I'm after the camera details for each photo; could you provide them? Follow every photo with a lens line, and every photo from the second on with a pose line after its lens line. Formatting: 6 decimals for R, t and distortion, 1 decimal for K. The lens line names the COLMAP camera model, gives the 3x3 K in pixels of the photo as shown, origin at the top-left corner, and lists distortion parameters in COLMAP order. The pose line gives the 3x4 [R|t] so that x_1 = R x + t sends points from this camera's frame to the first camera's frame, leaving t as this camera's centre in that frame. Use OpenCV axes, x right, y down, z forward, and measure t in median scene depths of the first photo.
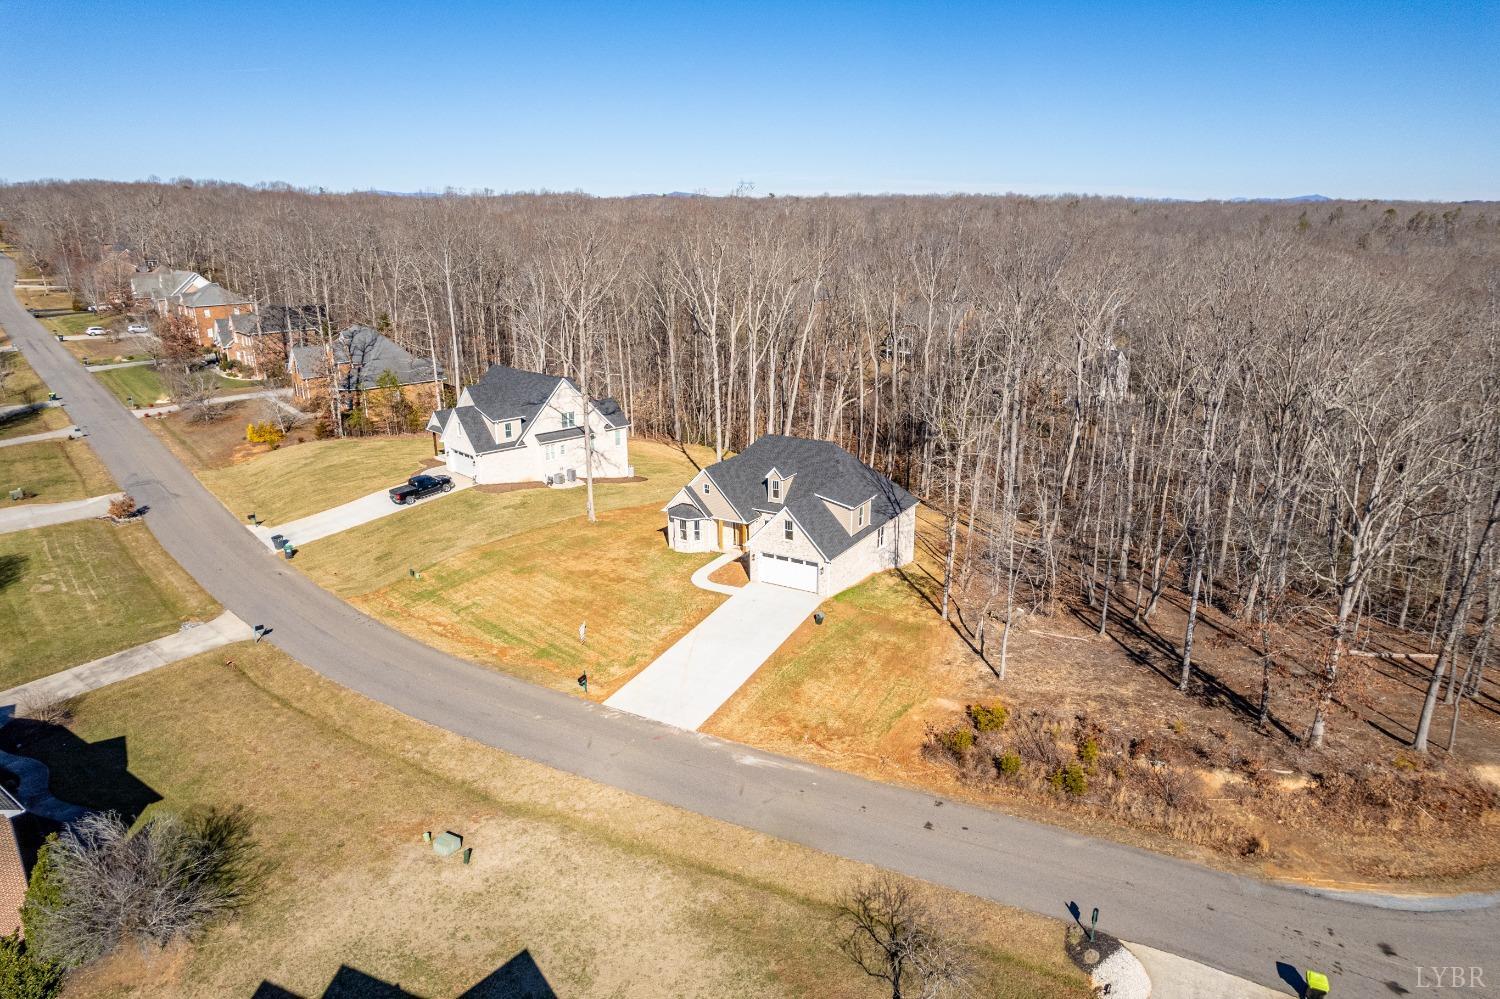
lens RADIAL K [[955.5, 0, 751.1], [0, 955.5, 501.2], [0, 0, 1]] dist [-0.034579, 0.013986]
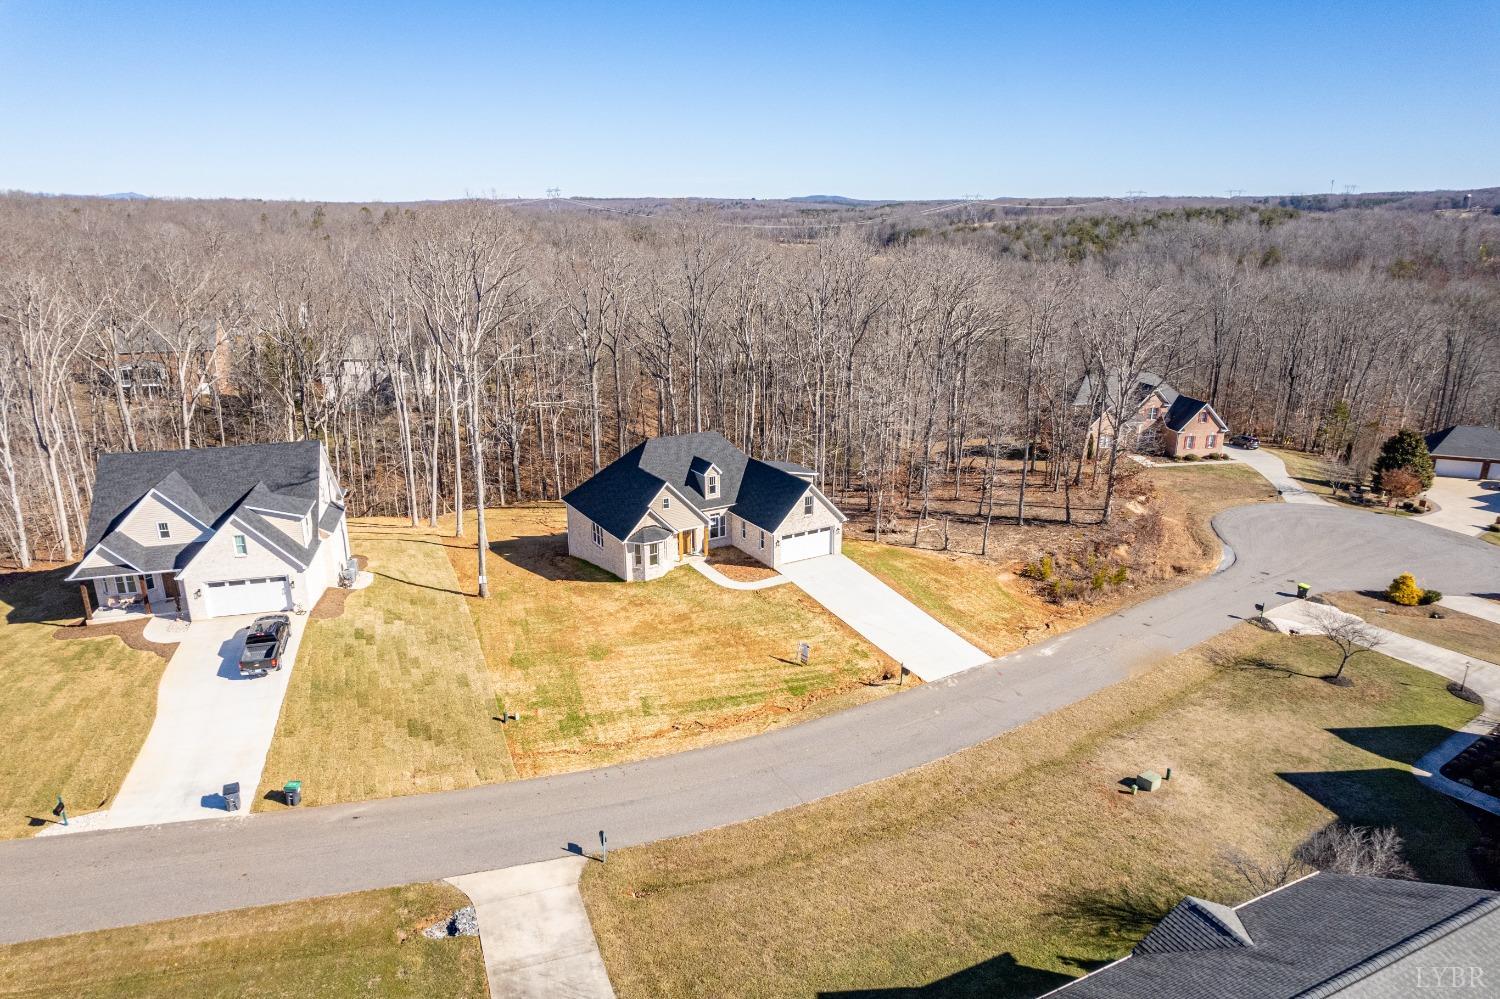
lens RADIAL K [[955.5, 0, 749.3], [0, 955.5, 495.9], [0, 0, 1]] dist [-0.034579, 0.013986]
pose [[0.476349, -0.249227, 0.843195, -0.822751], [0.253543, 0.957186, 0.139684, -0.134885], [-0.841907, 0.147248, 0.519144, 0.455838]]
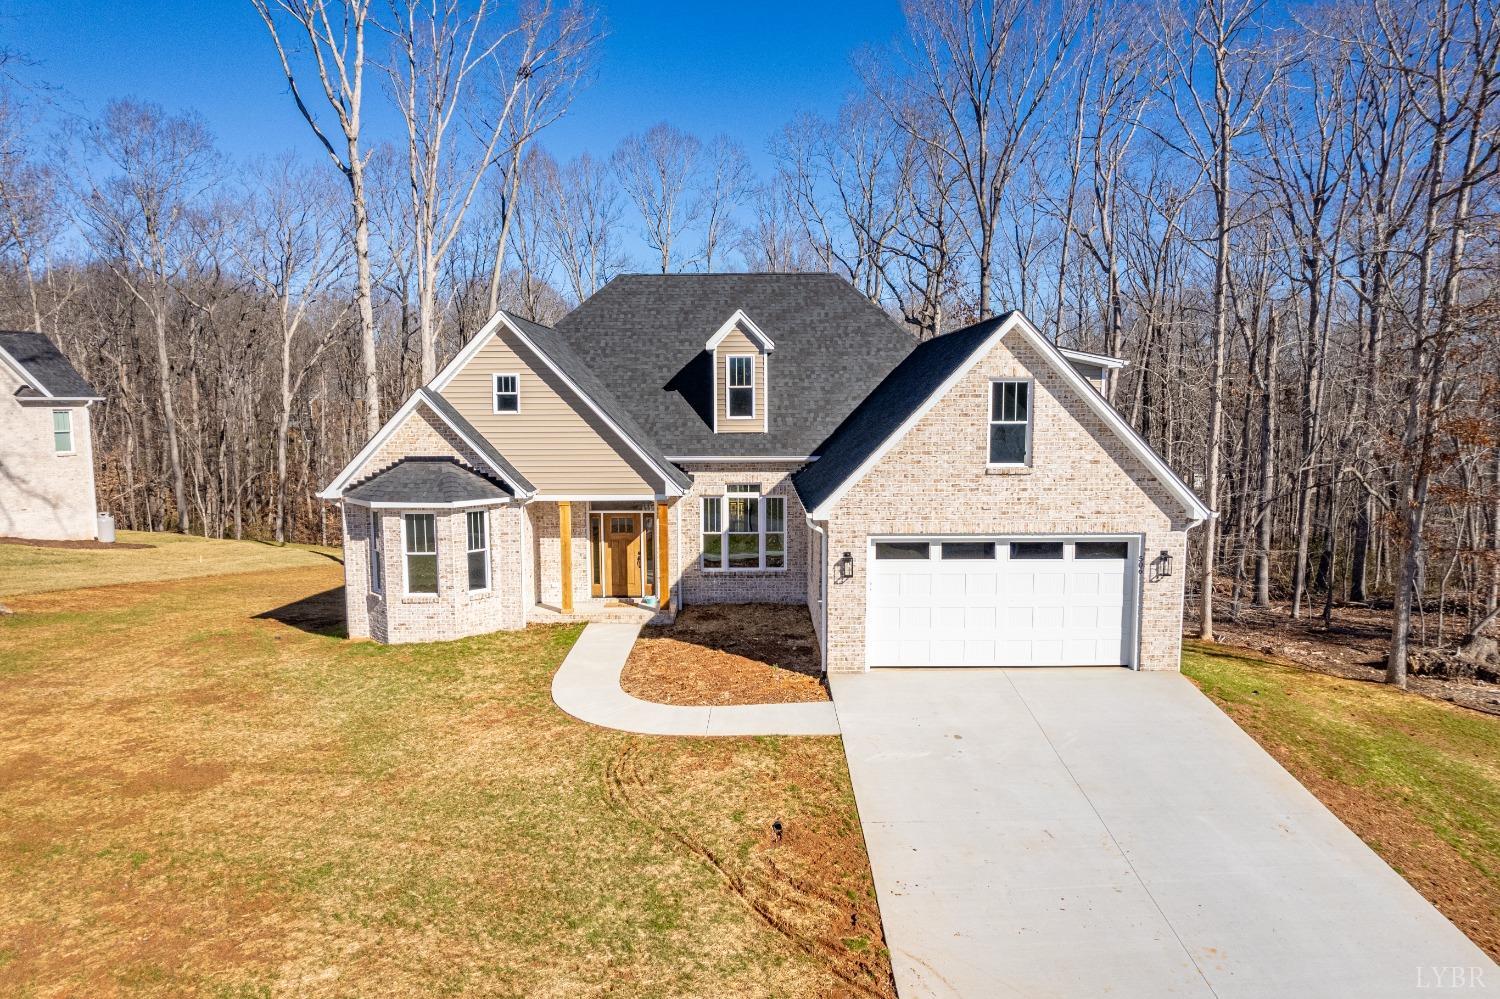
lens RADIAL K [[955.5, 0, 748.2], [0, 955.5, 501.2], [0, 0, 1]] dist [-0.034579, 0.013986]
pose [[0.859581, -0.048236, 0.508717, -0.132108], [0.144115, 0.978007, -0.150777, 0.071245], [-0.490256, 0.202919, 0.847628, 0.761775]]
